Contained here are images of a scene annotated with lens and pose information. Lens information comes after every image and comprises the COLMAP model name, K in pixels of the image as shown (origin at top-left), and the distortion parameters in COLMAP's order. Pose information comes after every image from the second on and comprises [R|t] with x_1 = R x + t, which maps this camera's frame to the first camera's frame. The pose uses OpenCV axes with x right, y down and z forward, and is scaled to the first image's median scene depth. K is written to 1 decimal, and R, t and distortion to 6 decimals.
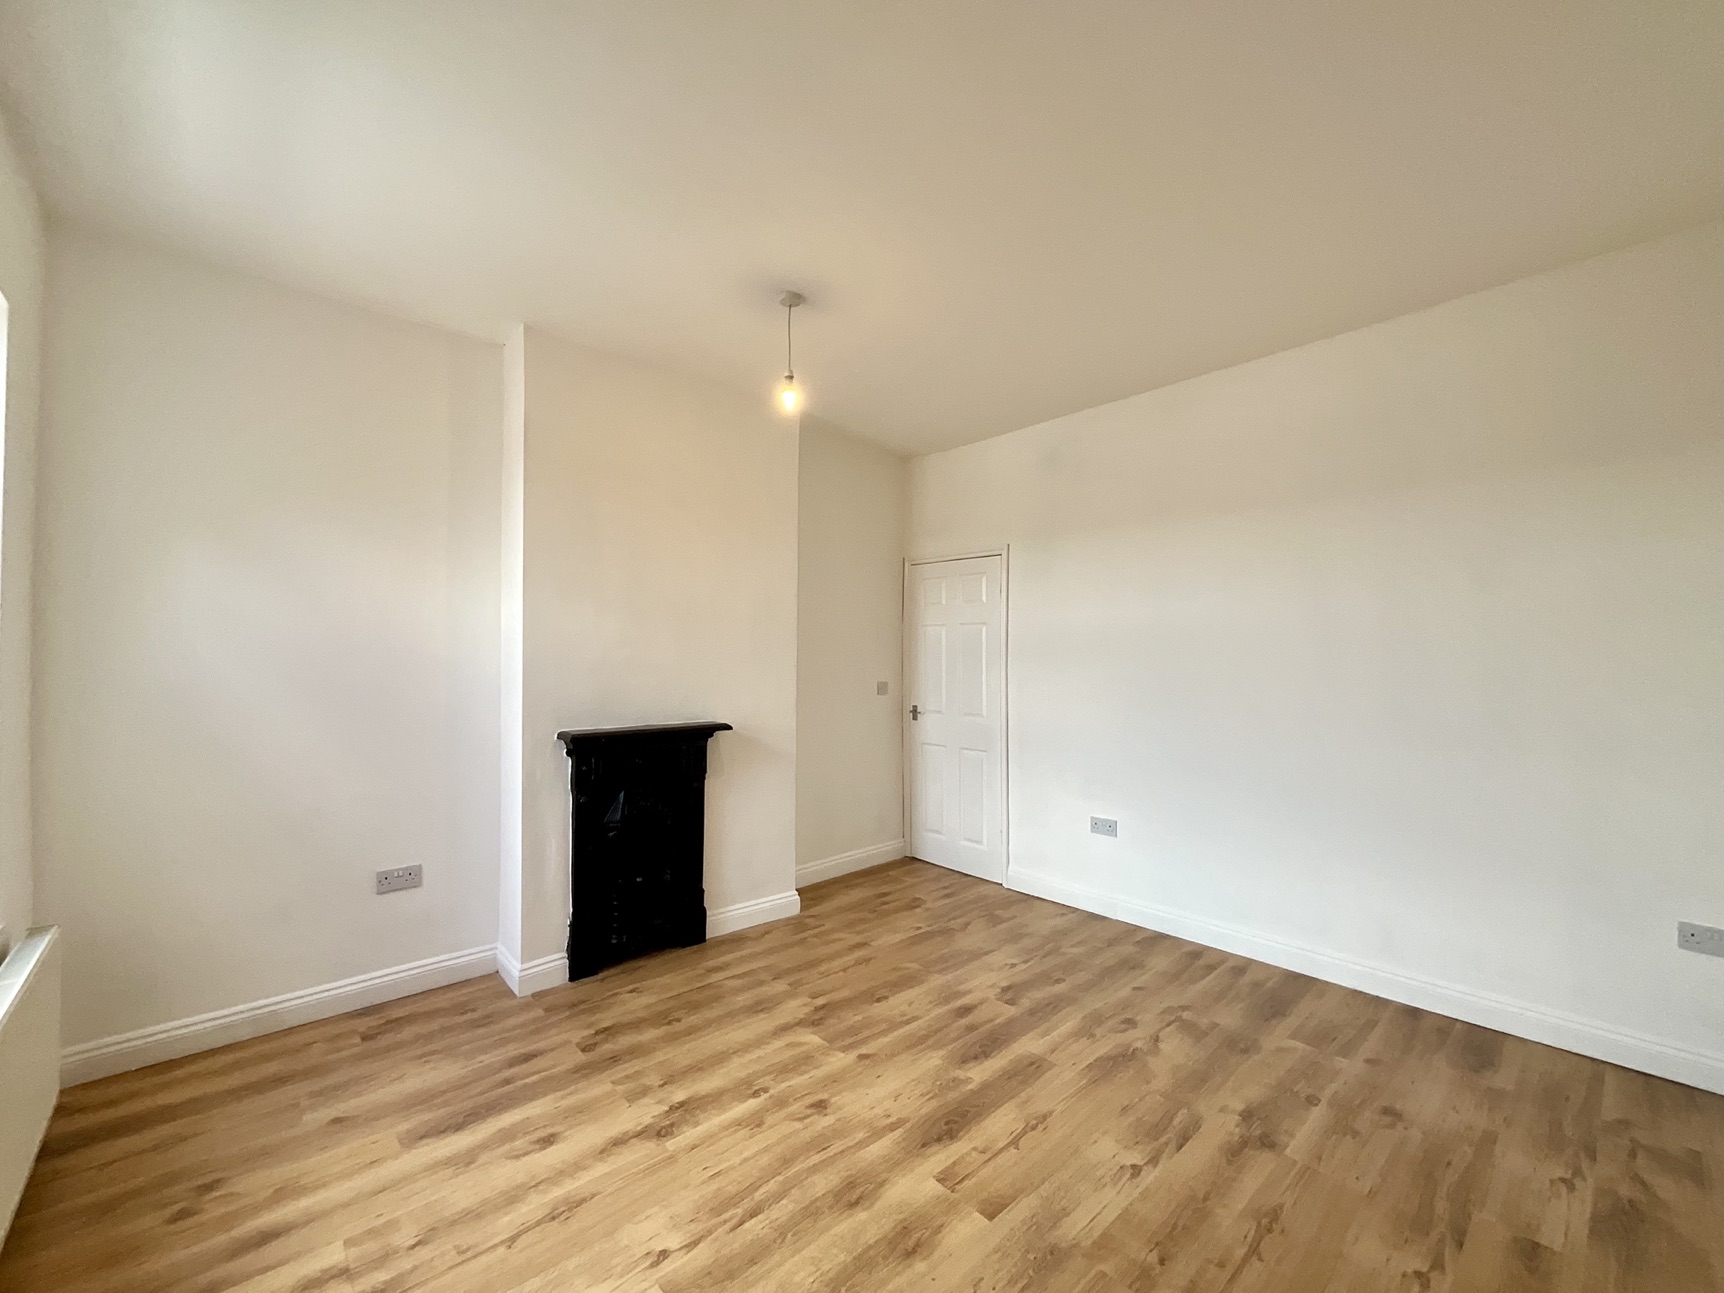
lens RADIAL K [[697.5, 0, 857.6], [0, 697.5, 650.1], [0, 0, 1]] dist [0.000026, 0.000357]
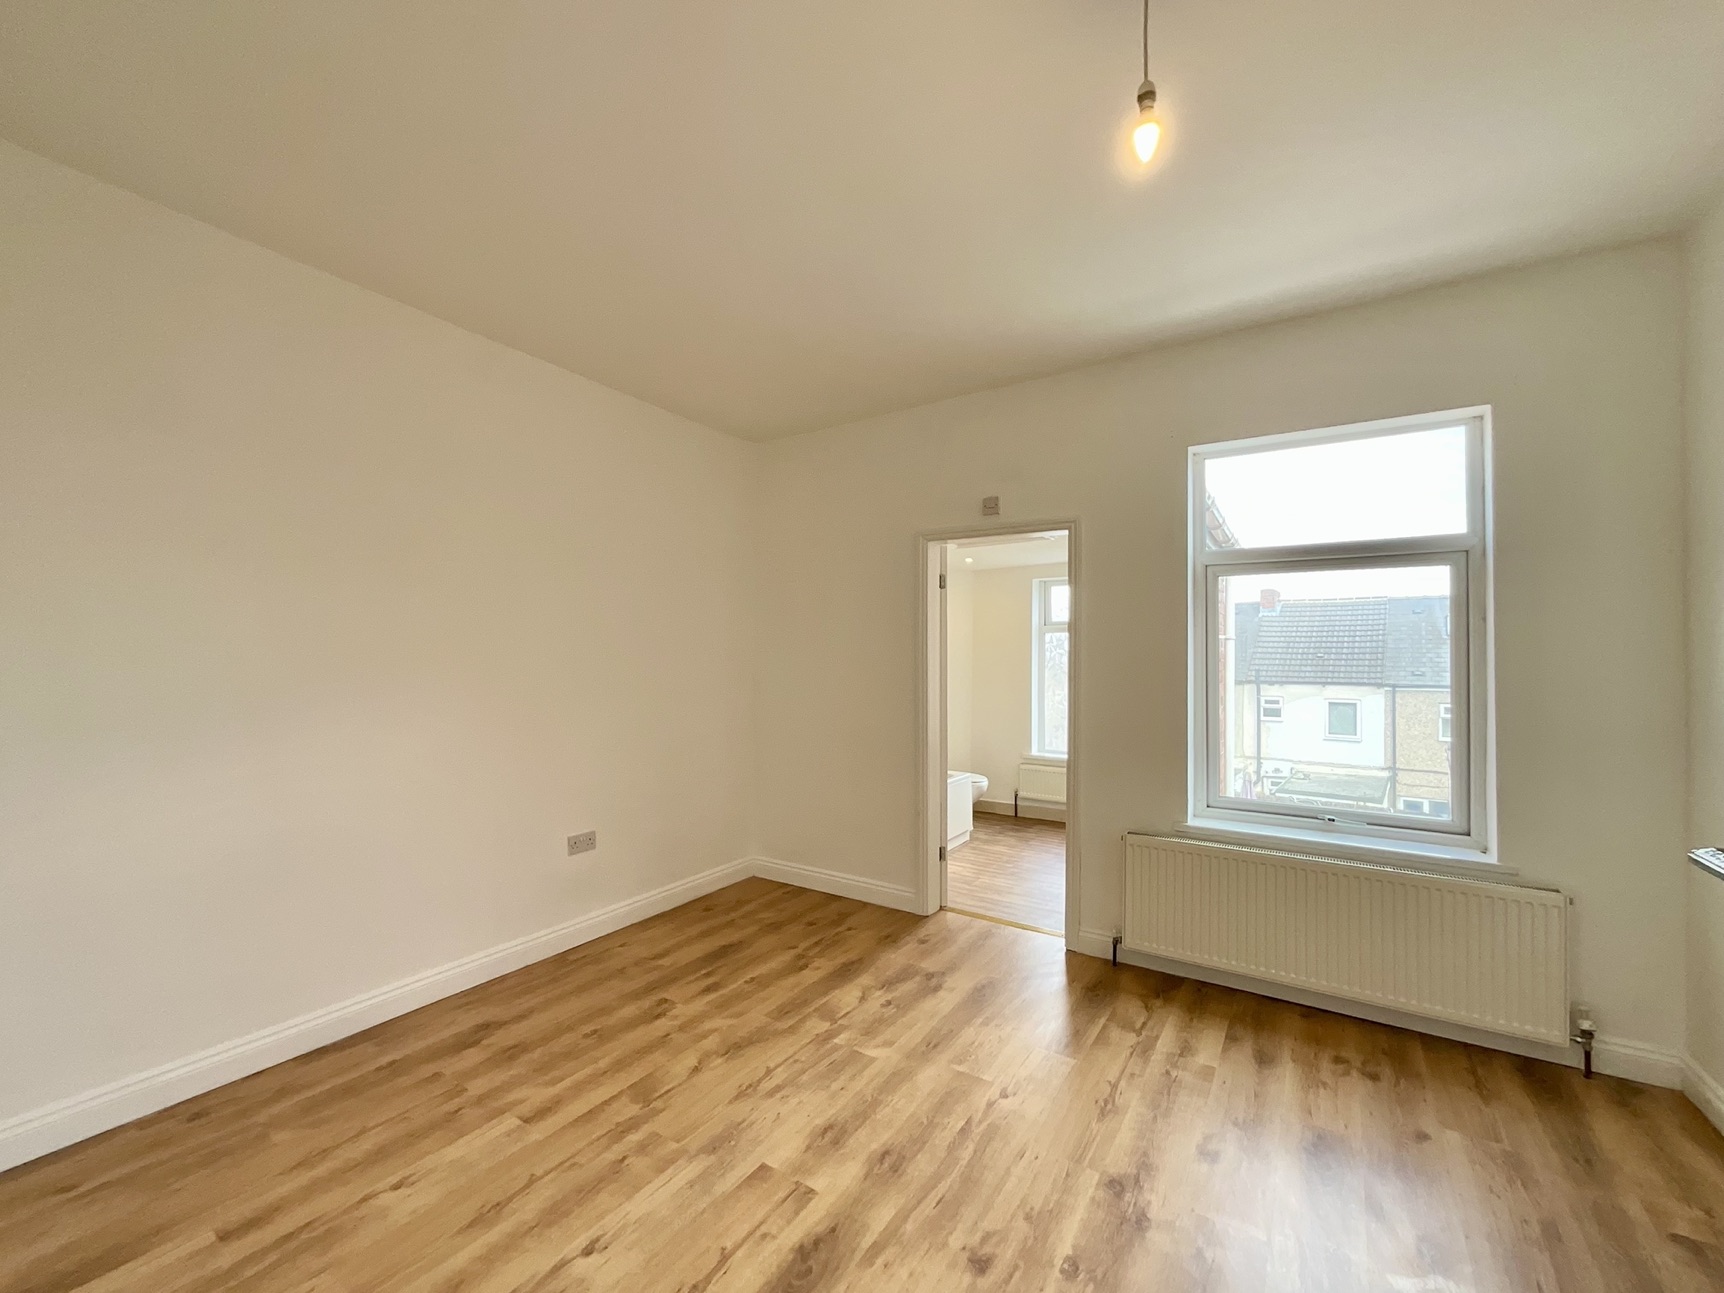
lens RADIAL K [[701.6, 0, 891.8], [0, 701.6, 646.6], [0, 0, 1]] dist [-0.001309, 0.000185]
pose [[-0.955211, -0.011665, -0.295697, 0.232586], [-0.001705, 0.999423, -0.033918, 0.016184], [0.295922, -0.031895, -0.954680, 1.498952]]
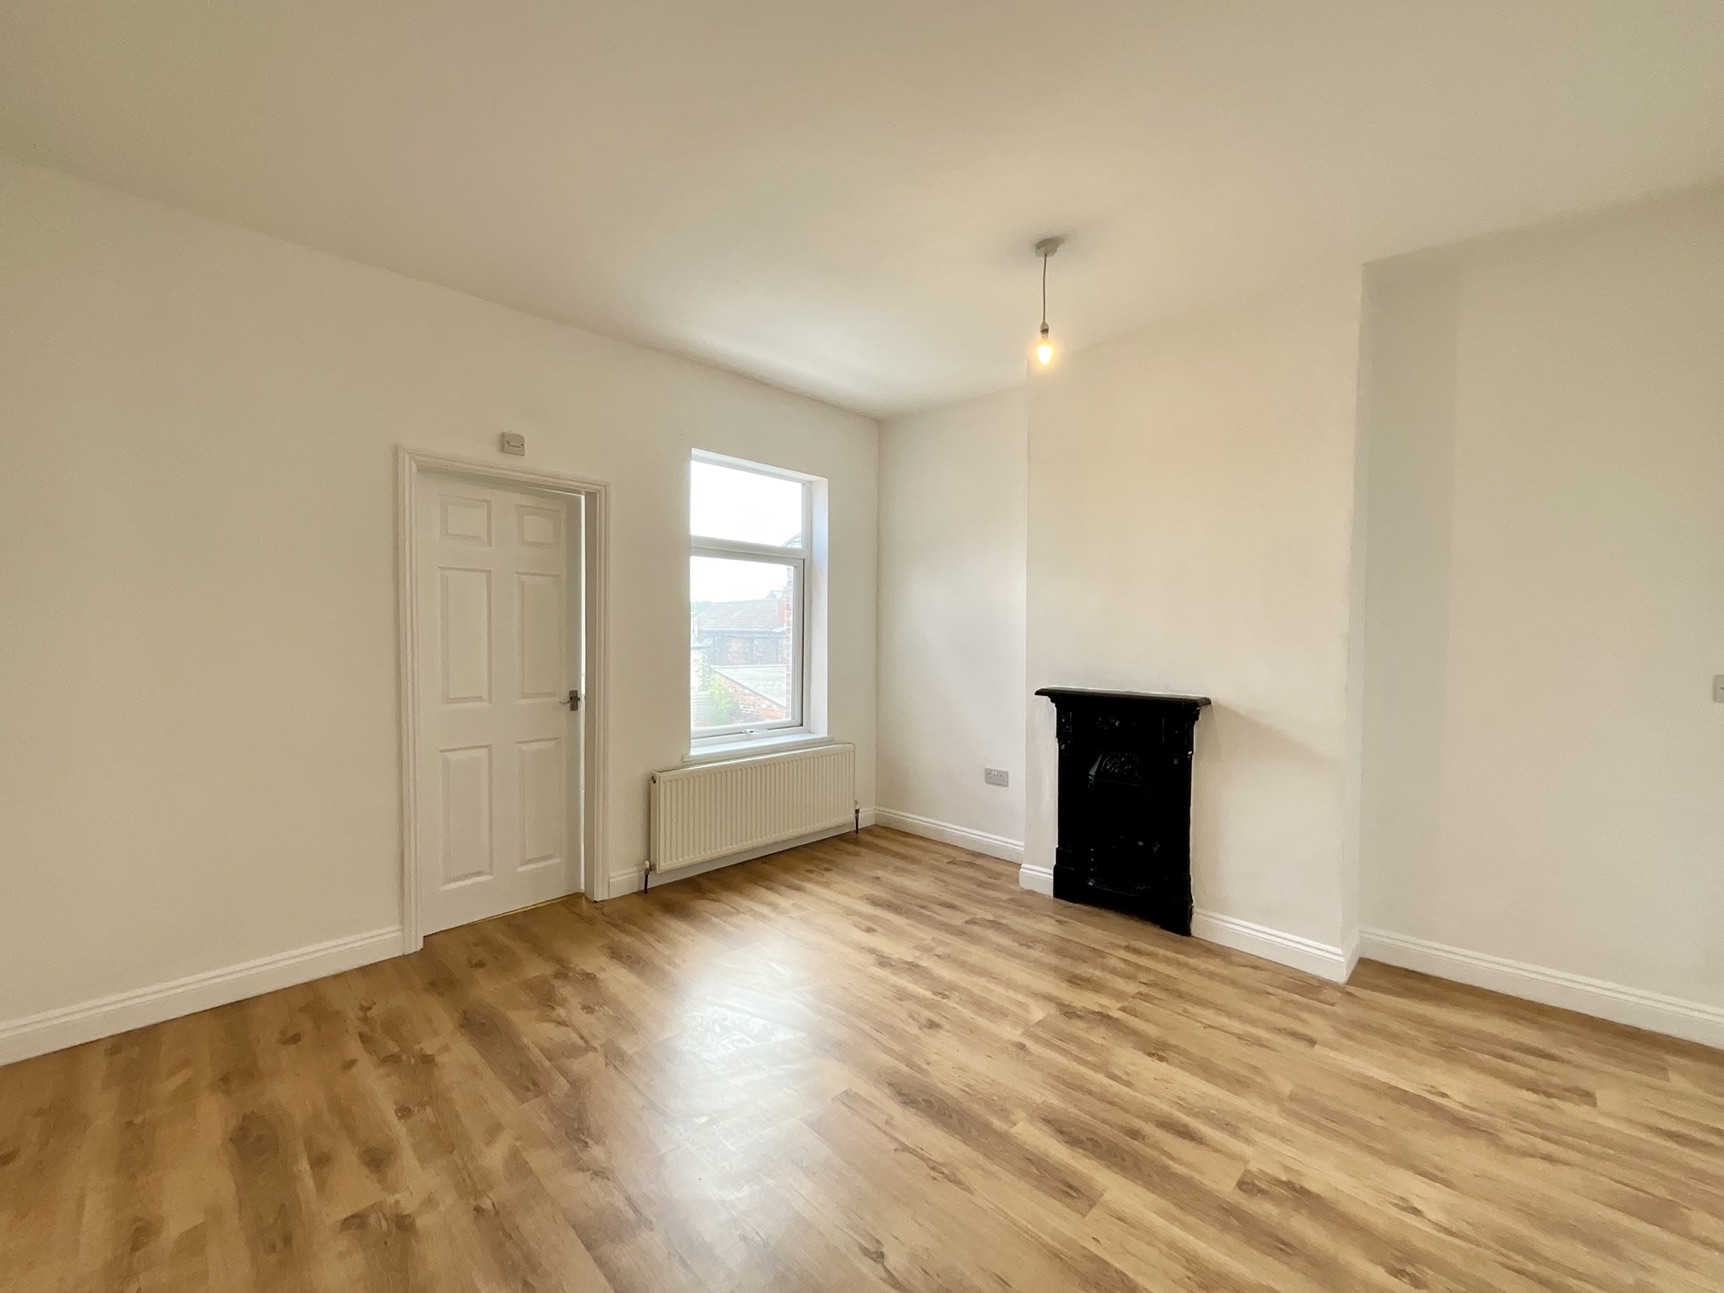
lens RADIAL K [[681.8, 0, 855.5], [0, 681.8, 646.6], [0, 0, 1]] dist [0.001775, 0.000351]
pose [[0.073252, 0.021913, -0.997073, 0.887025], [0.008394, 0.999710, 0.022588, 0.019077], [0.997278, -0.010024, 0.073047, 0.704138]]
